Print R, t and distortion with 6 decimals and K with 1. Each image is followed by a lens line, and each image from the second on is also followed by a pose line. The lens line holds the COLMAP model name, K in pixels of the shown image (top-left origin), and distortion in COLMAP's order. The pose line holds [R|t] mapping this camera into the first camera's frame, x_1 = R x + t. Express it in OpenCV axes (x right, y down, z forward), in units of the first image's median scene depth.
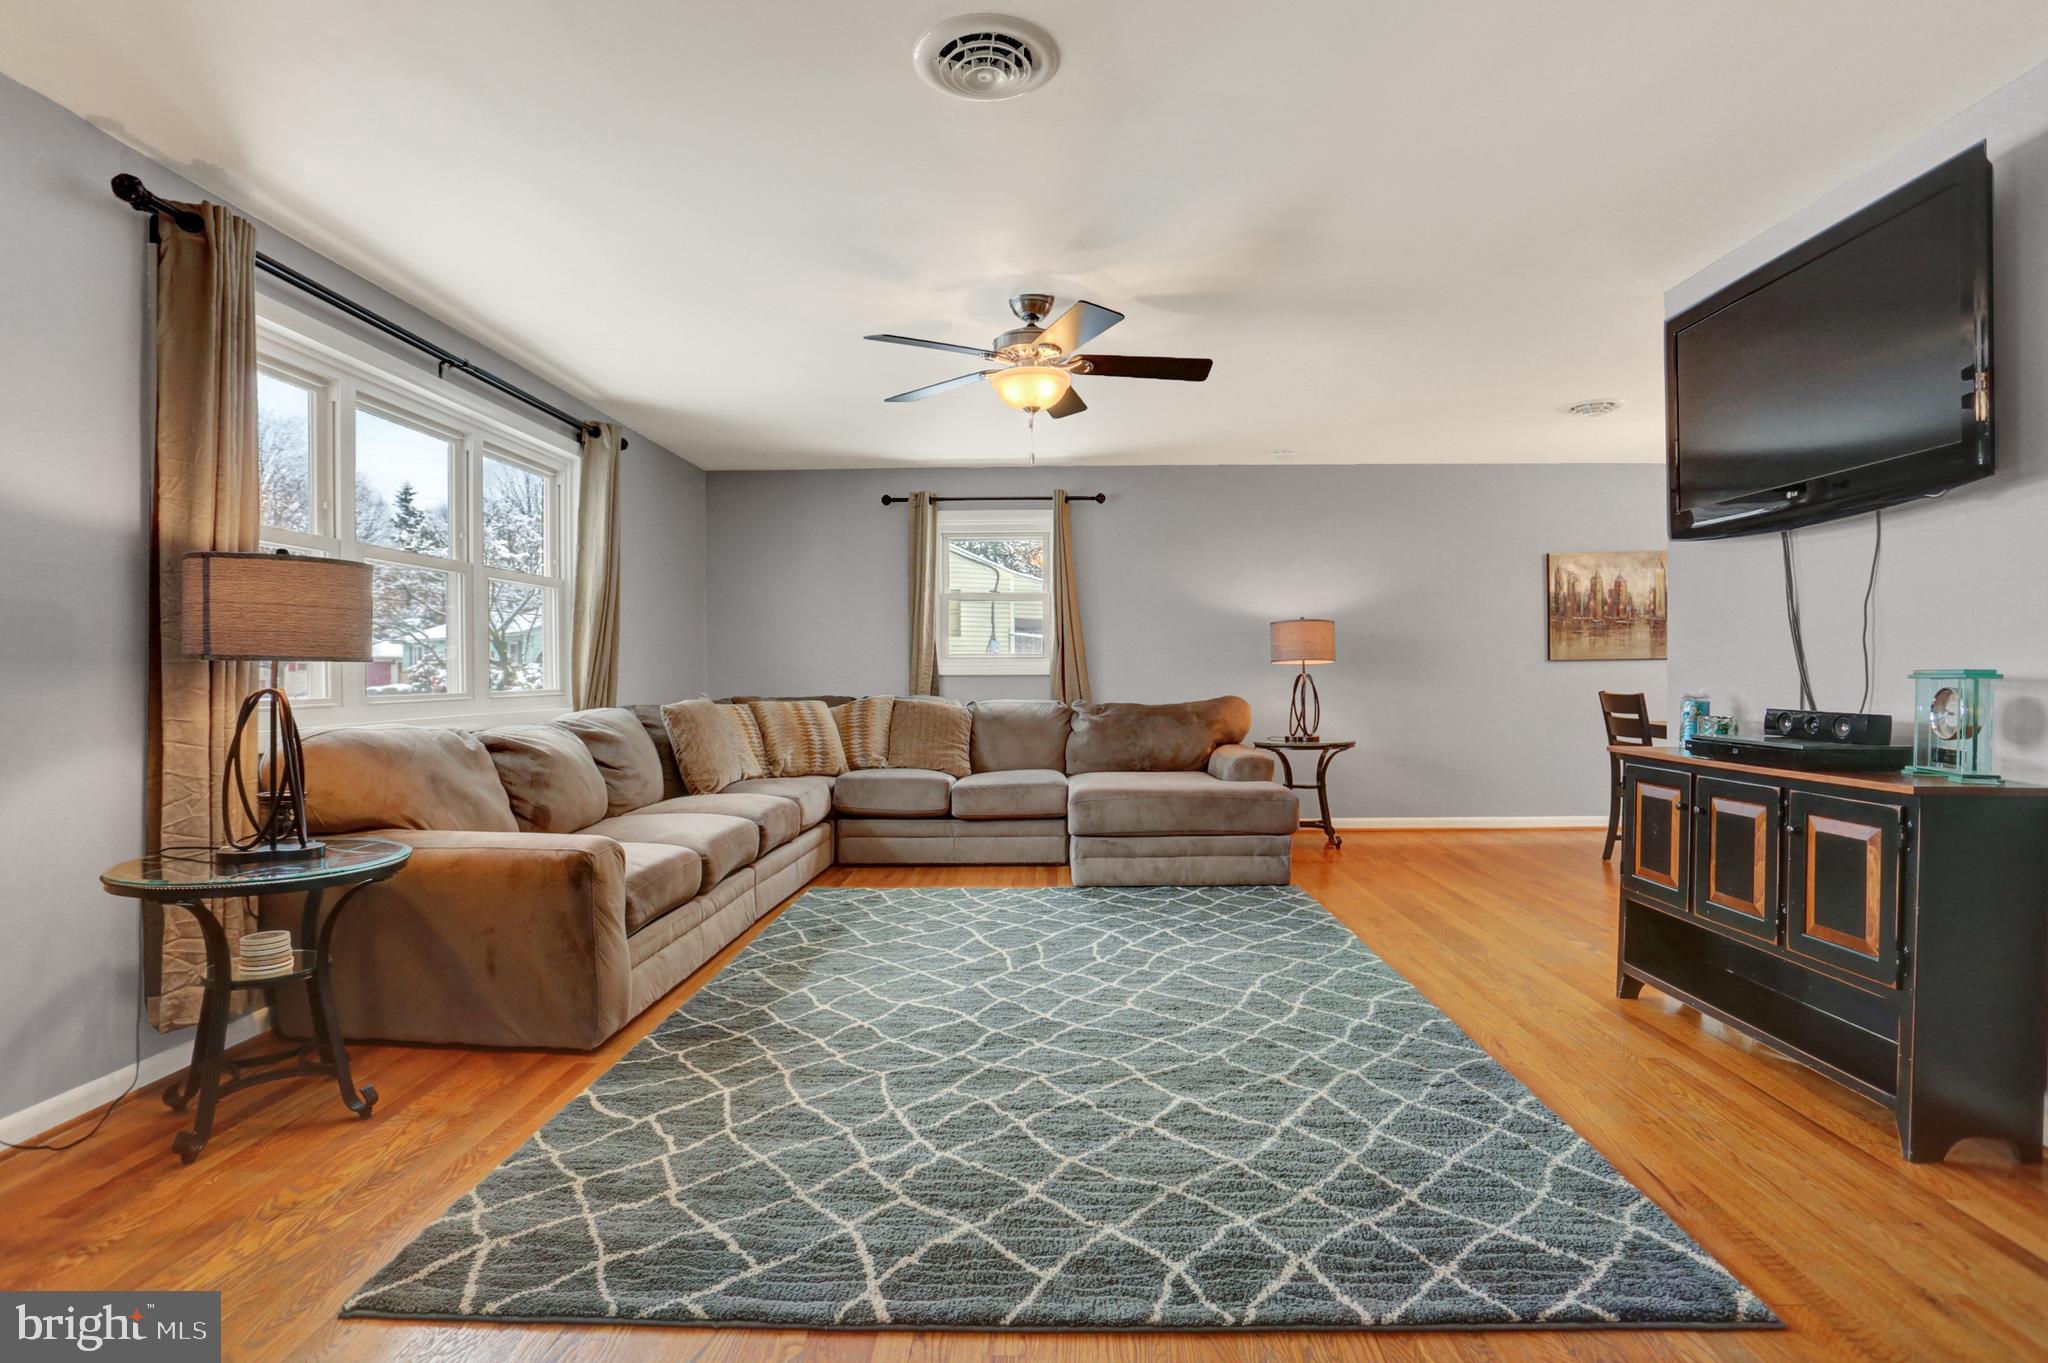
lens RADIAL K [[1012.8, 0, 1037.6], [0, 1012.8, 676.1], [0, 0, 1]] dist [-0.044019, 0.015980]
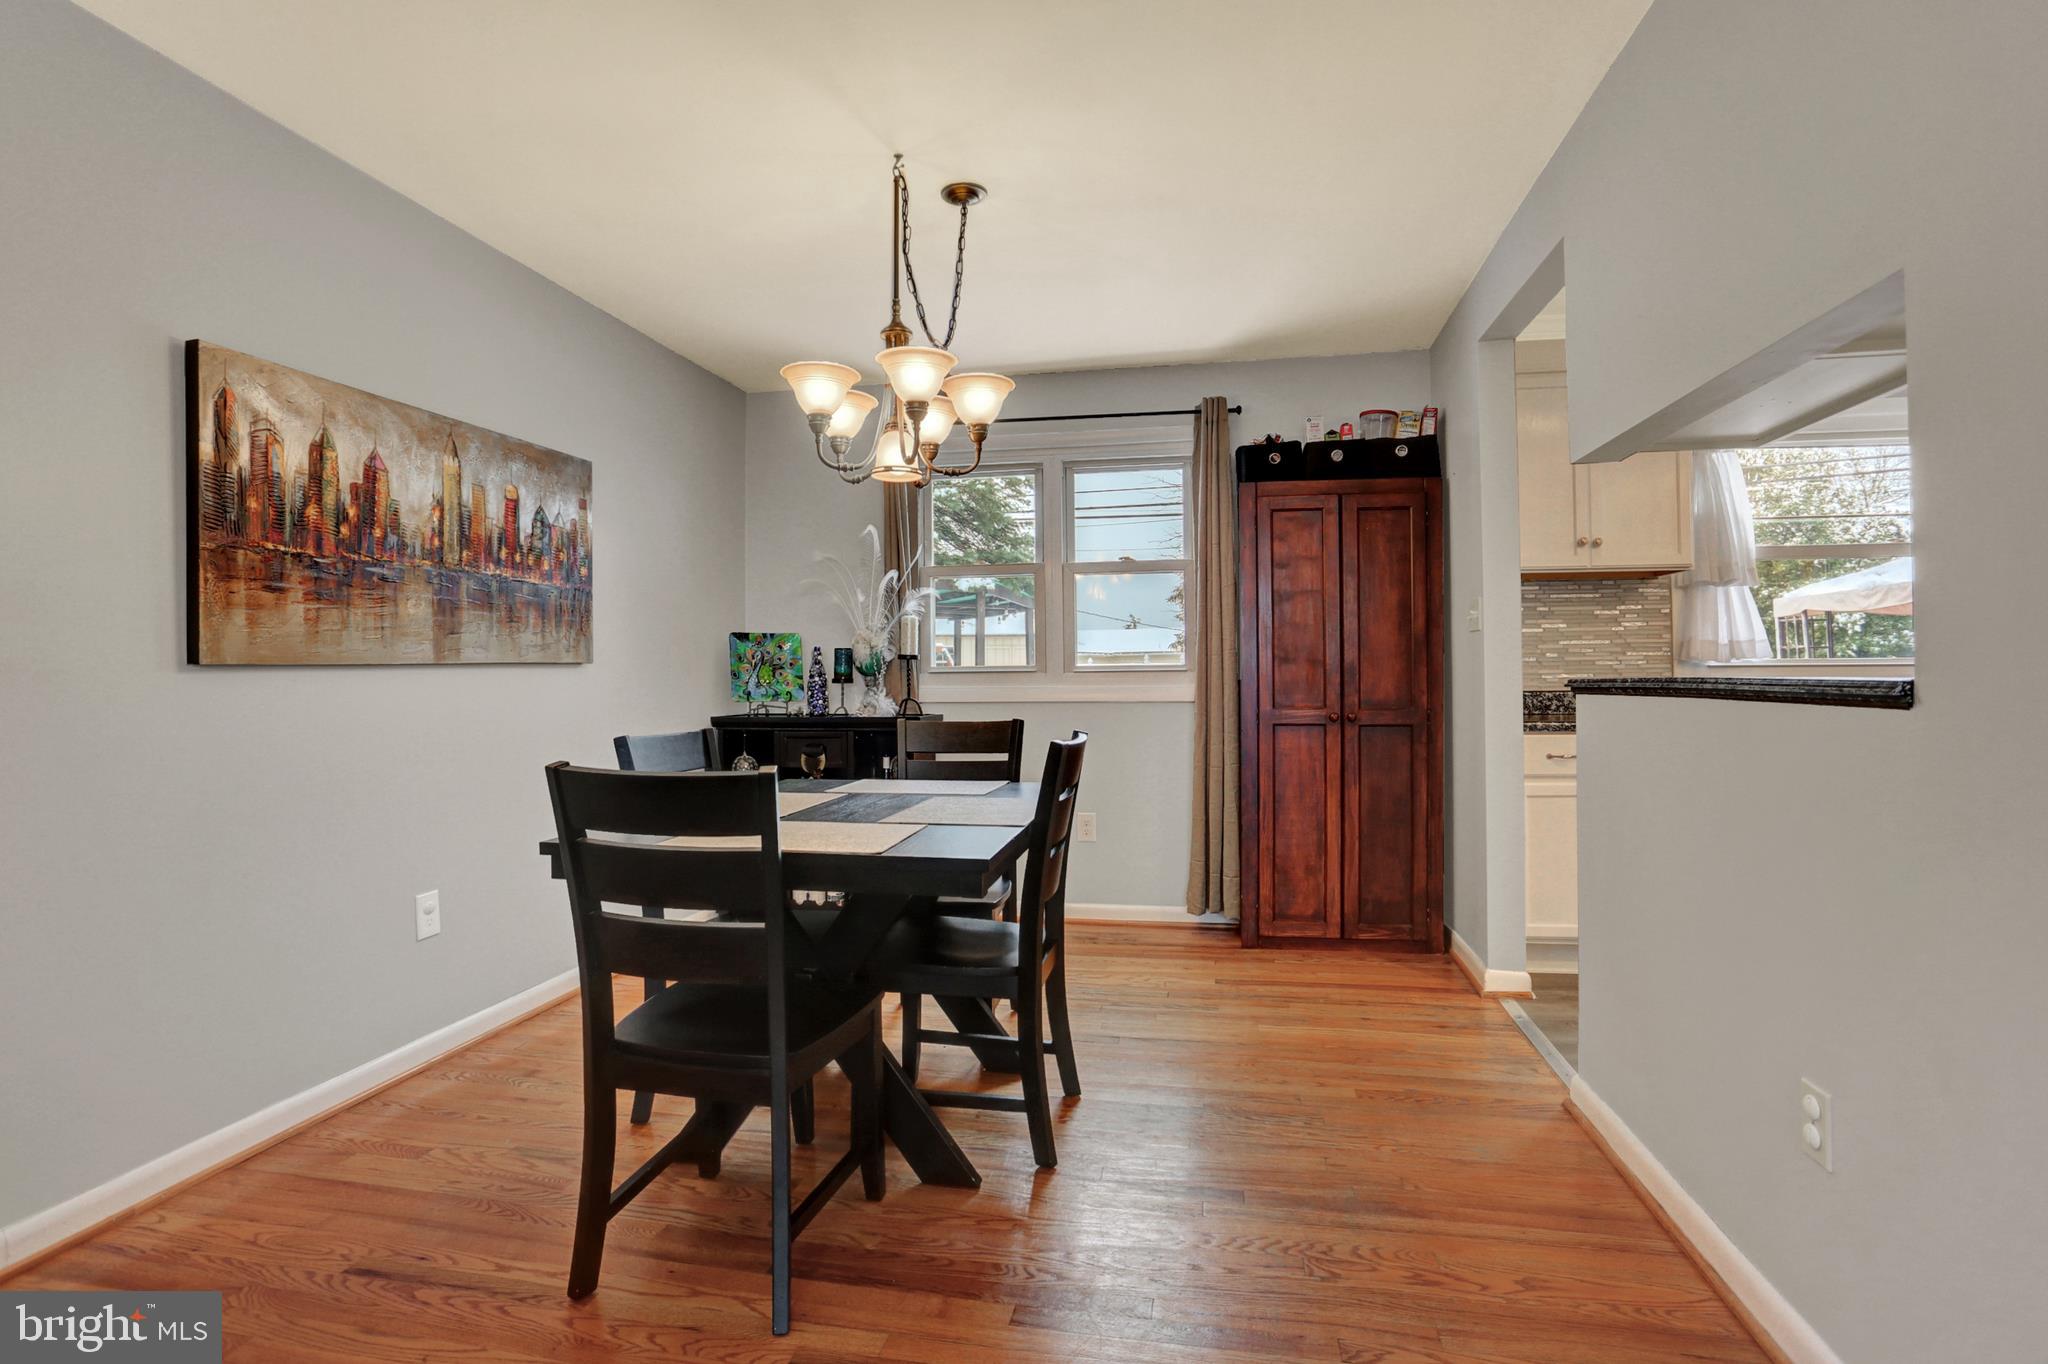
lens RADIAL K [[1012.8, 0, 1010.4], [0, 1012.8, 674.5], [0, 0, 1]] dist [-0.044019, 0.015980]
pose [[0.178329, 0.006043, 0.983952, 0.241550], [0.015932, 0.999832, -0.009028, -0.005920], [-0.983842, 0.017286, 0.178203, 0.684685]]
